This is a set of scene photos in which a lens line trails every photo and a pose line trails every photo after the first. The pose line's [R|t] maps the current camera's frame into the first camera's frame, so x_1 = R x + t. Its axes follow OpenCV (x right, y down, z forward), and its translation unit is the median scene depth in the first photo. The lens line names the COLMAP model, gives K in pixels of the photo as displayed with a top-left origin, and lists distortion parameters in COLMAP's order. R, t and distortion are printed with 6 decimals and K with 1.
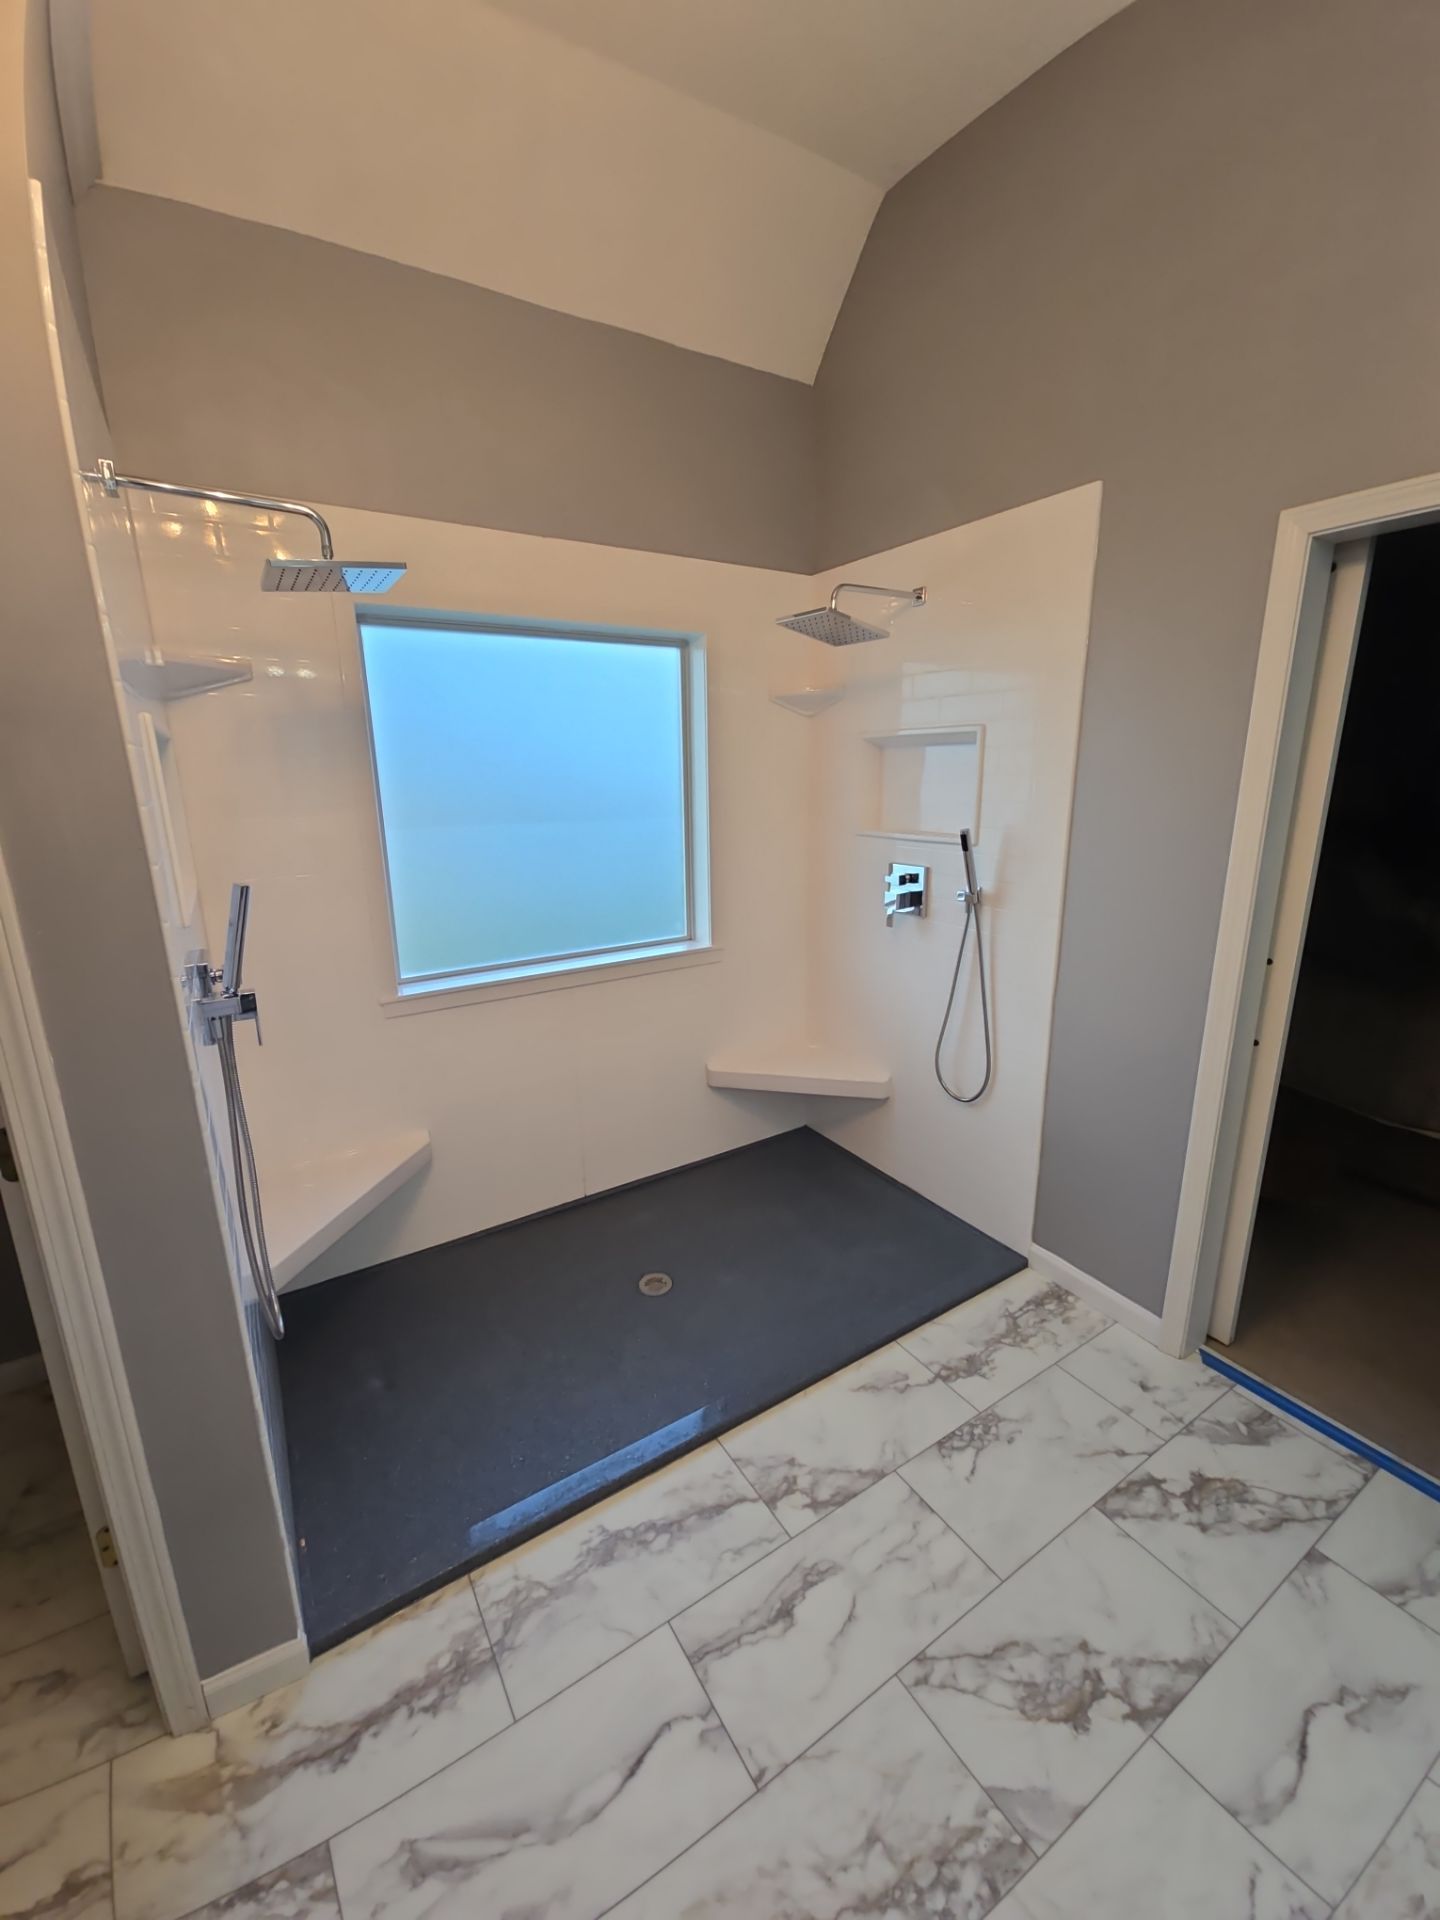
lens RADIAL K [[778.0, 0, 719.4], [0, 778.0, 957.7], [0, 0, 1]] dist [0.008040, -0.005182]
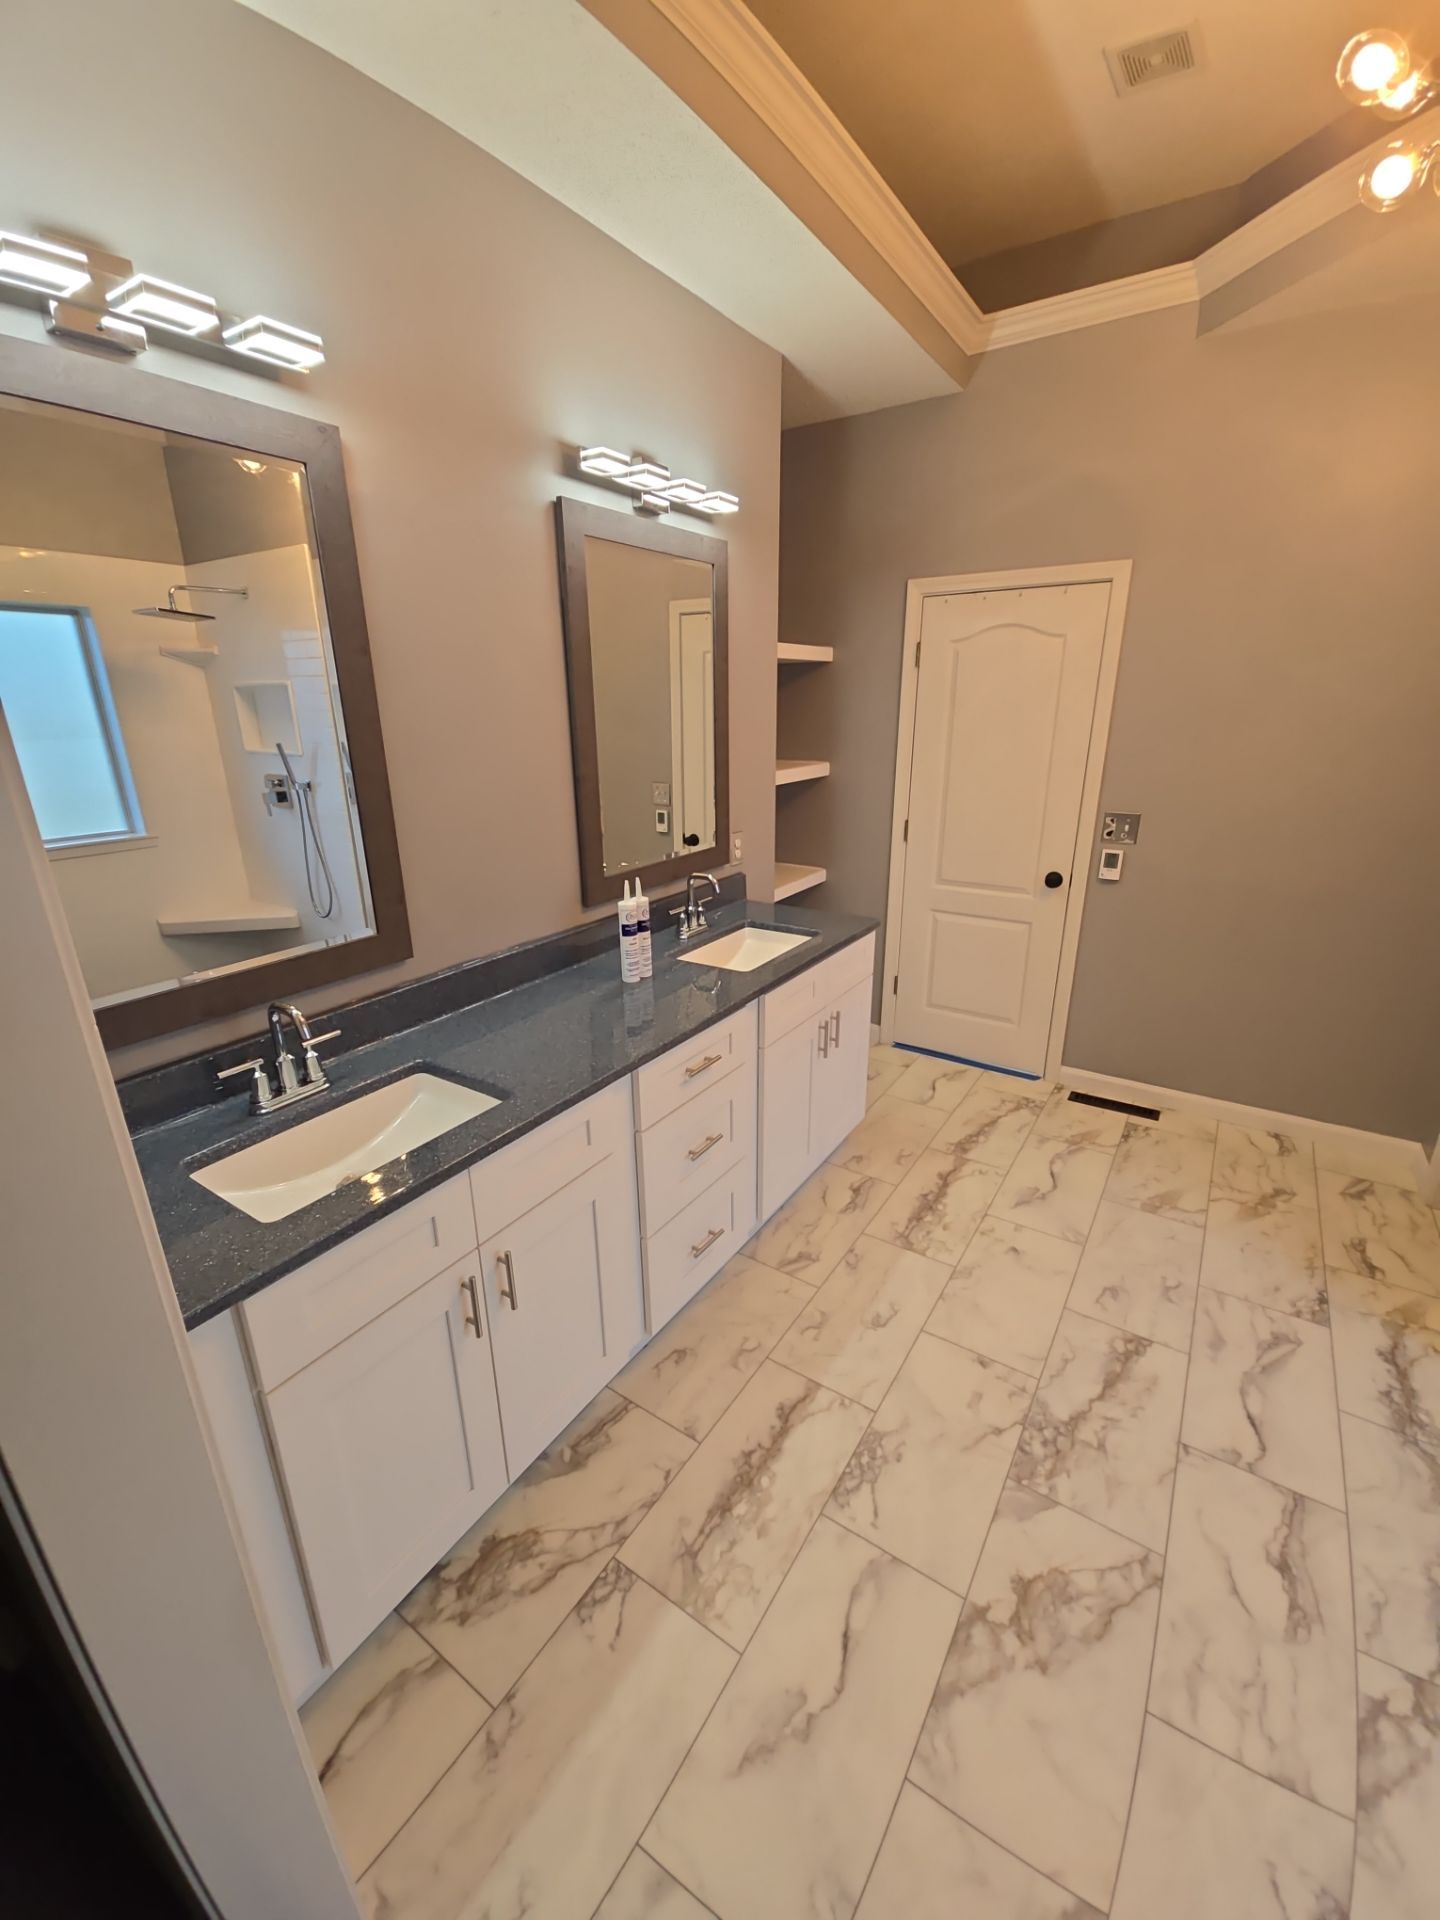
lens RADIAL K [[778.0, 0, 718.0], [0, 778.0, 961.4], [0, 0, 1]] dist [0.008040, -0.005182]
pose [[-0.914579, 0.154034, -0.373923, 0.995548], [-0.072646, 0.847003, 0.526600, -0.289685], [0.397829, 0.508782, -0.763462, 1.075145]]
